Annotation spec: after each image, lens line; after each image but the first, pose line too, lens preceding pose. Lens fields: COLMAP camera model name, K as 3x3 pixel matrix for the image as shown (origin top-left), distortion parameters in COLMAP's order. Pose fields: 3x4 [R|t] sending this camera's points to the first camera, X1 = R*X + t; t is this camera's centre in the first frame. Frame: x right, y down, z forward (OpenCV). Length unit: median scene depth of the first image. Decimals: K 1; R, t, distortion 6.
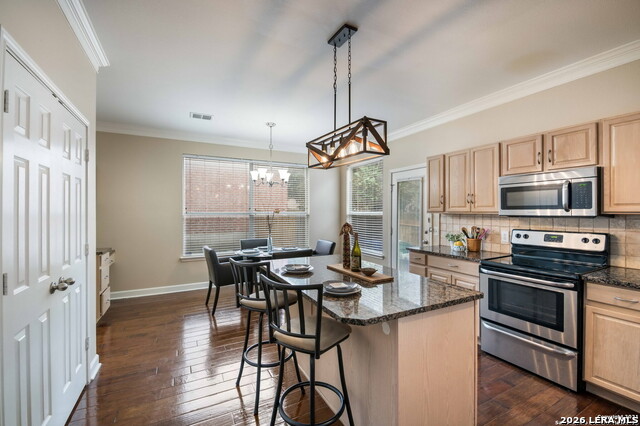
lens RADIAL K [[274.6, 0, 330.4], [0, 274.6, 200.6], [0, 0, 1]] dist [0.006019, -0.006246]
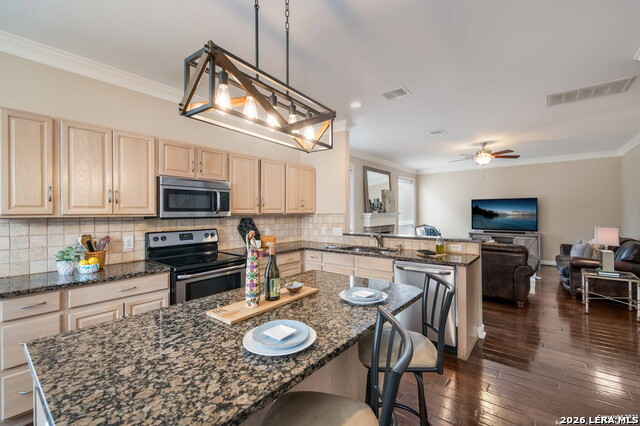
lens RADIAL K [[274.6, 0, 323.4], [0, 274.6, 214.9], [0, 0, 1]] dist [0.006019, -0.006246]
pose [[-0.396465, -0.006308, 0.918028, -0.423960], [-0.034609, 0.999368, -0.008079, 0.031265], [-0.917397, -0.034975, -0.396432, 0.834456]]
